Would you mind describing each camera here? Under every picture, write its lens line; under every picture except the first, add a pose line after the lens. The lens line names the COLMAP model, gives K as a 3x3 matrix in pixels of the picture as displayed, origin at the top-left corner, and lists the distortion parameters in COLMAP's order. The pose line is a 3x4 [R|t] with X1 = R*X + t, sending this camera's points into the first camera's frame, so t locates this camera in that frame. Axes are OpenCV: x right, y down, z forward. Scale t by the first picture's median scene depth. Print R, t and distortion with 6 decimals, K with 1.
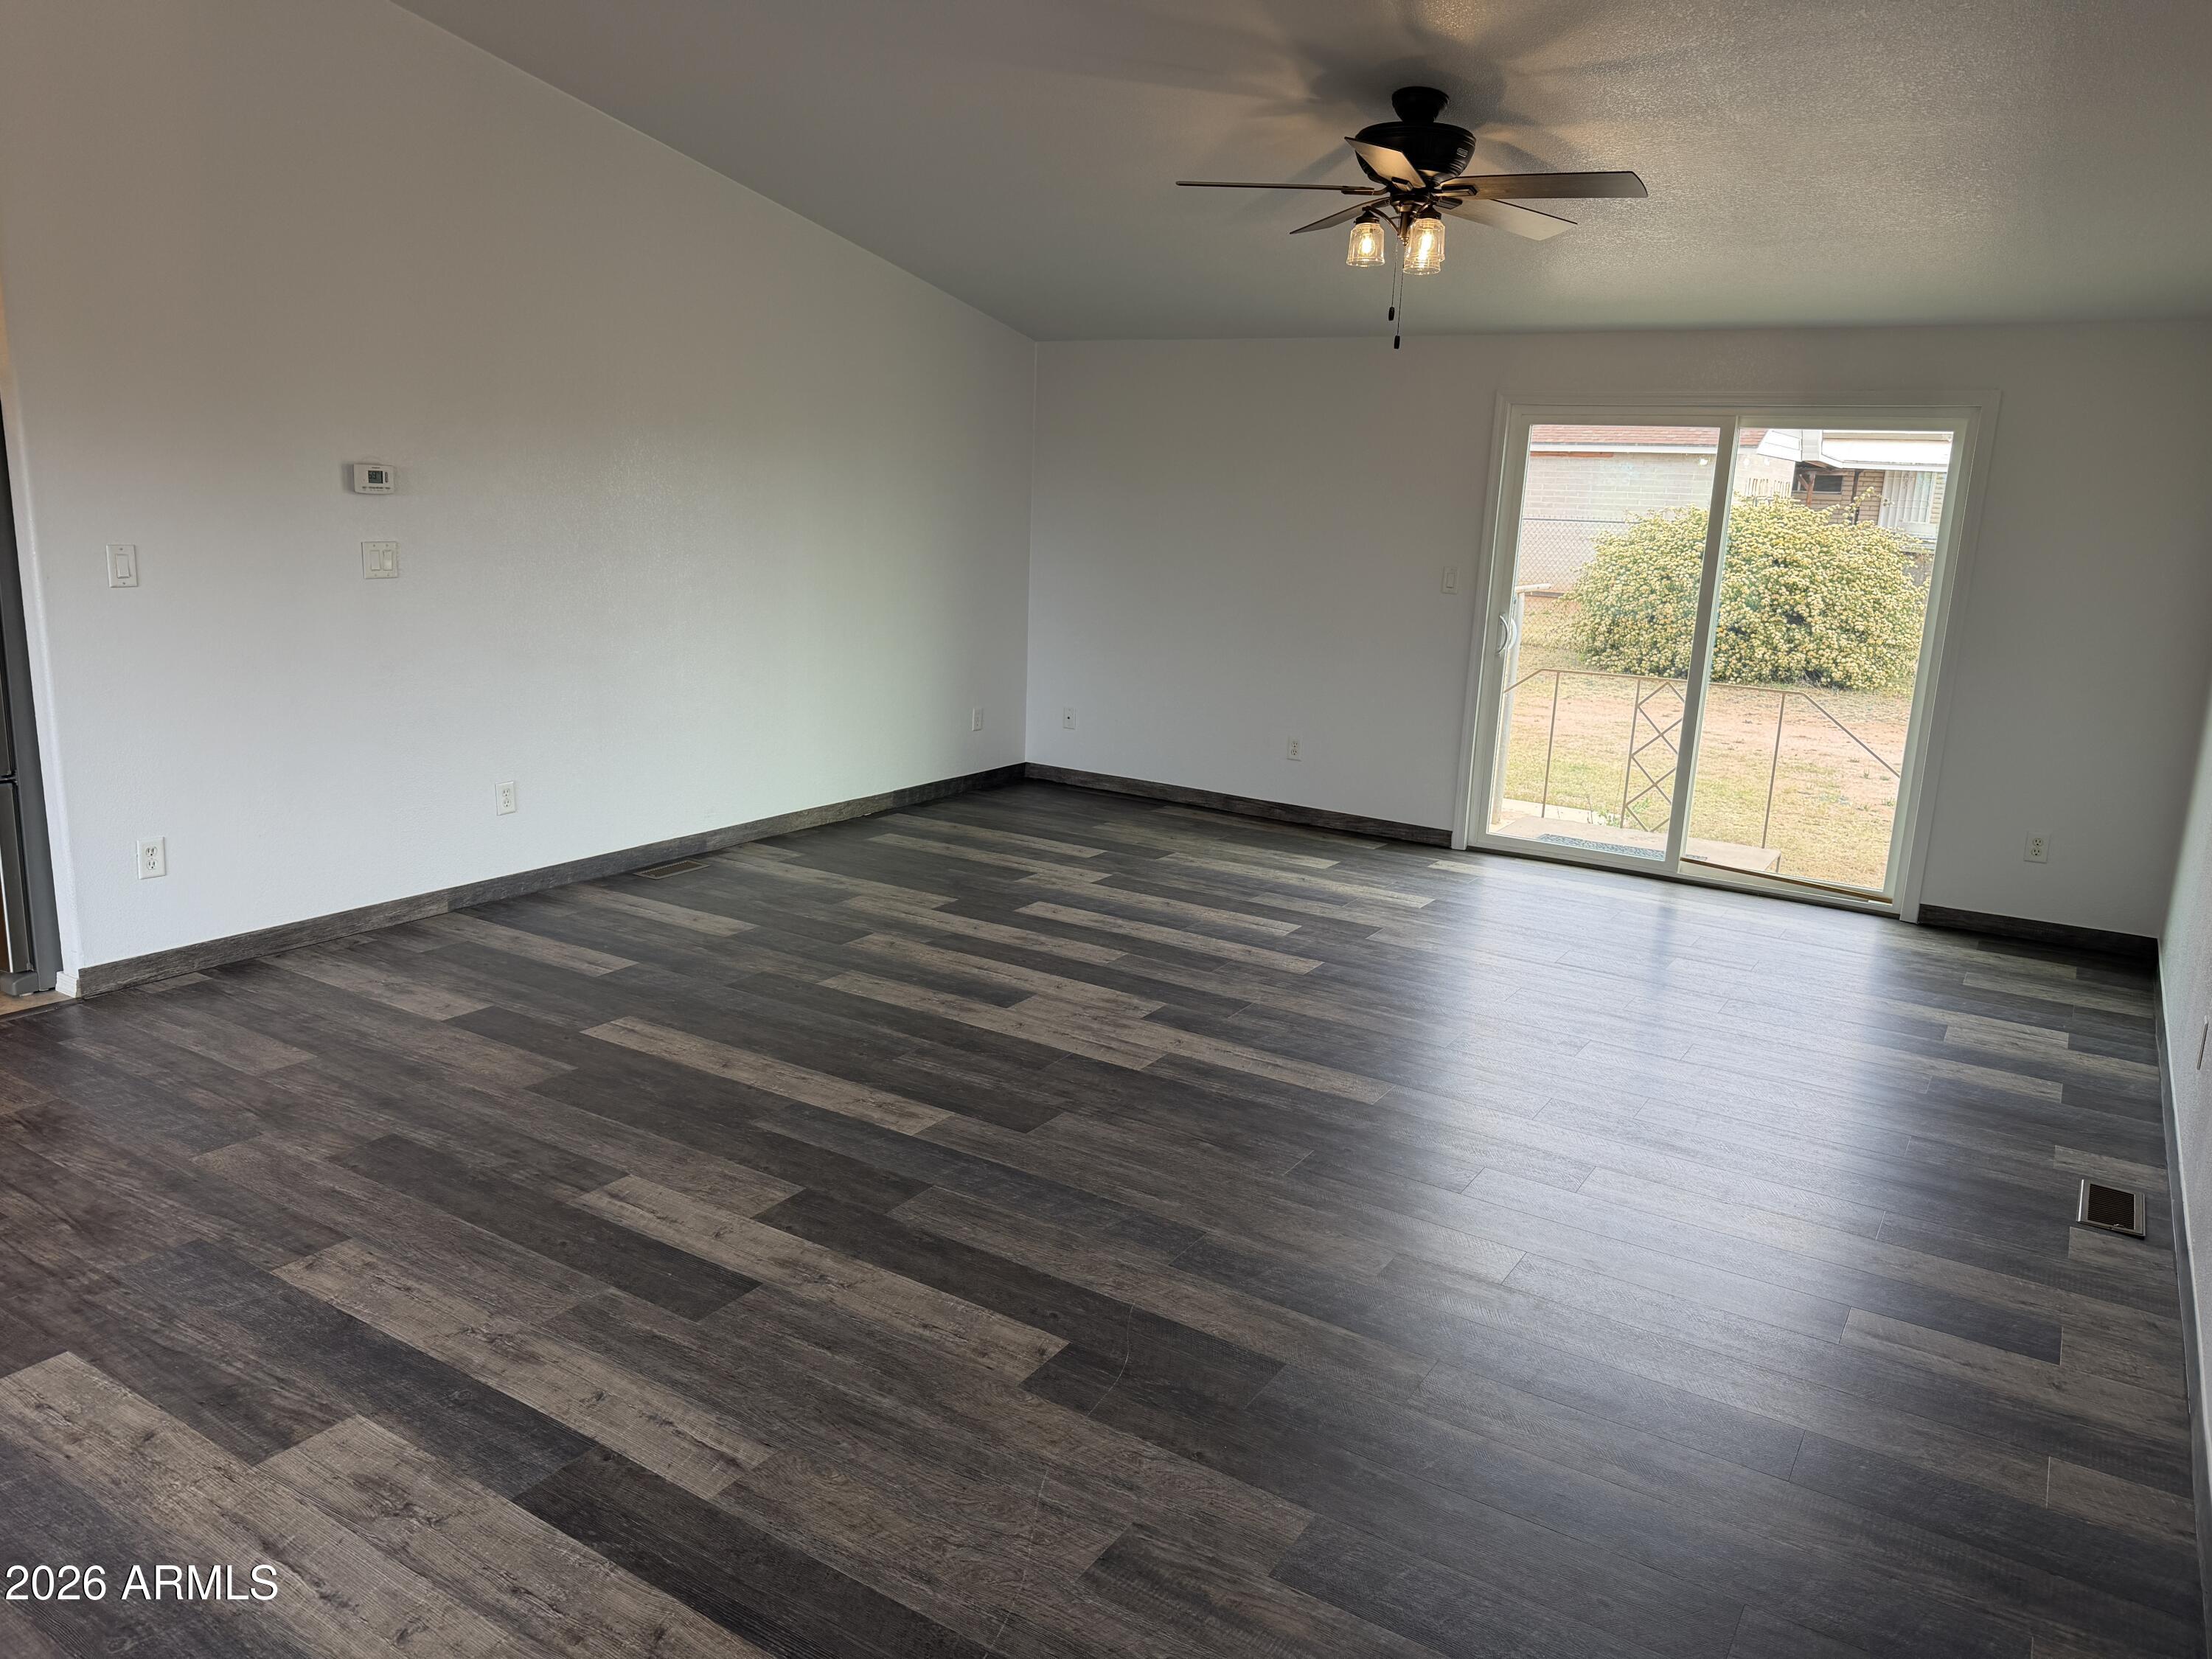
lens RADIAL K [[1538.7, 0, 1109.6], [0, 1538.7, 831.0], [0, 0, 1]] dist [0.000678, -0.011683]
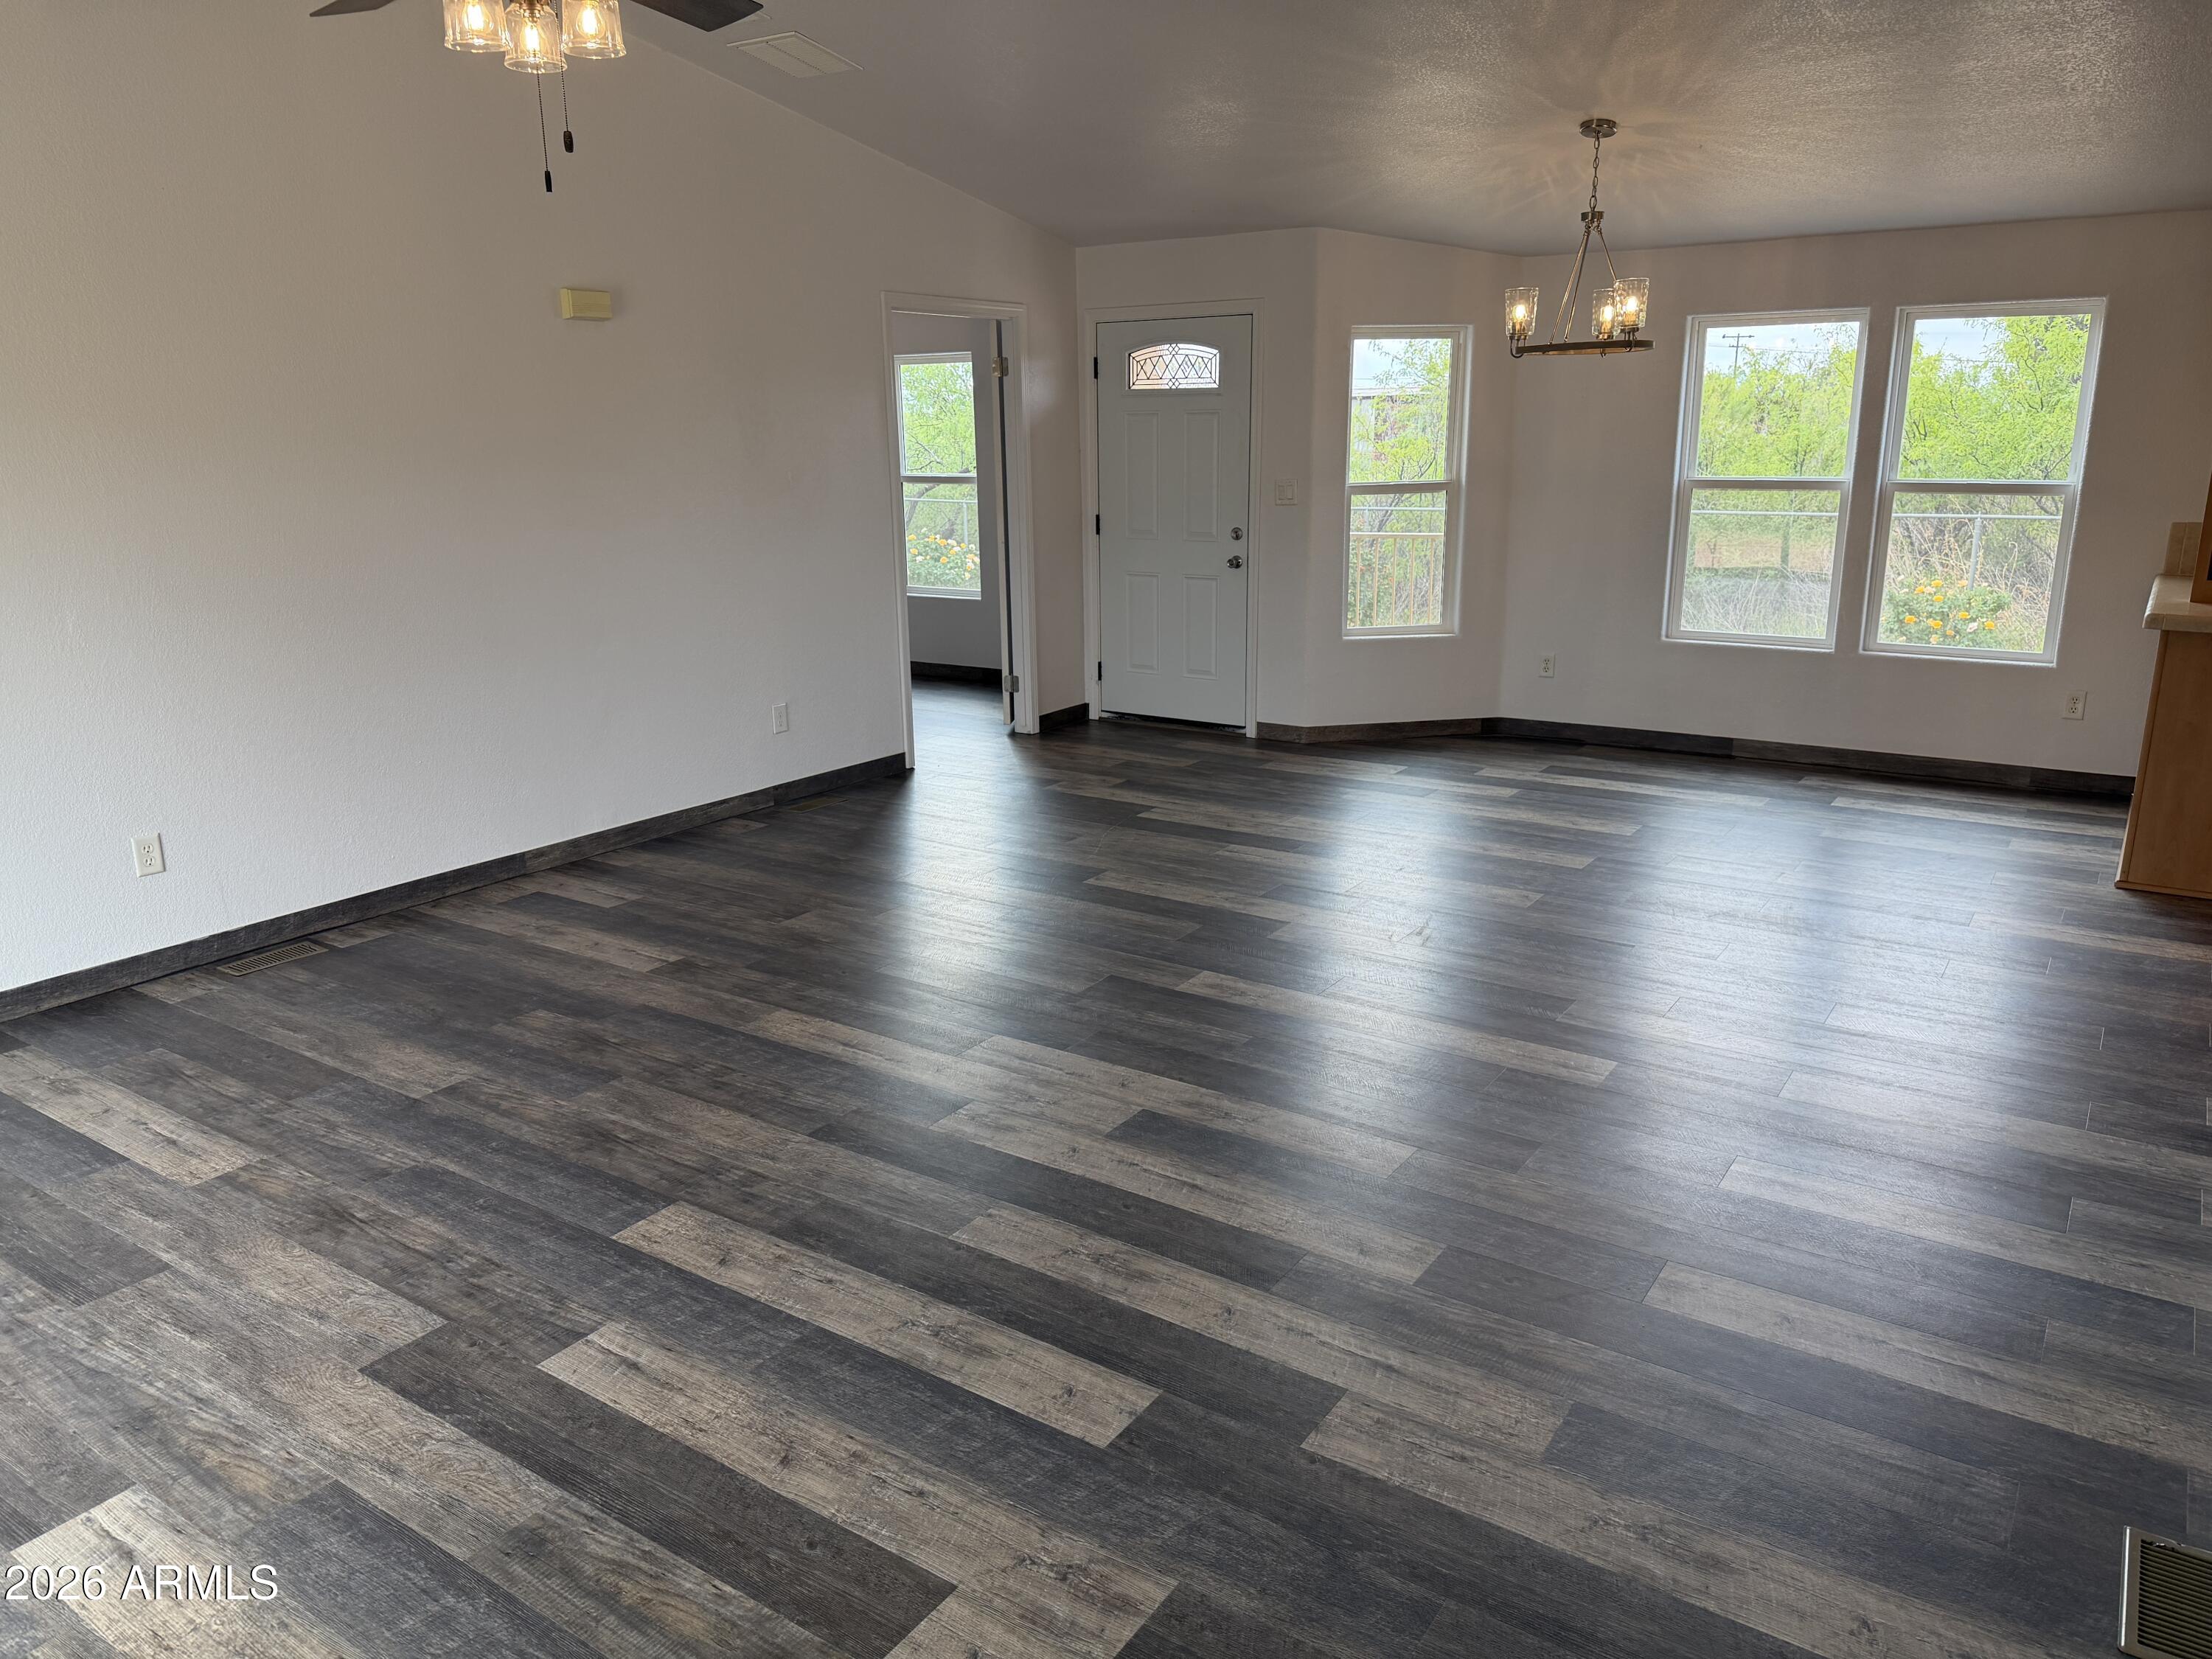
lens RADIAL K [[1538.7, 0, 1106.0], [0, 1538.7, 828.7], [0, 0, 1]] dist [0.000678, -0.011683]
pose [[-0.998930, -0.035674, 0.029431, -0.056546], [-0.018476, 0.891229, 0.453177, -0.309536], [-0.042396, 0.452148, -0.890935, 1.394132]]
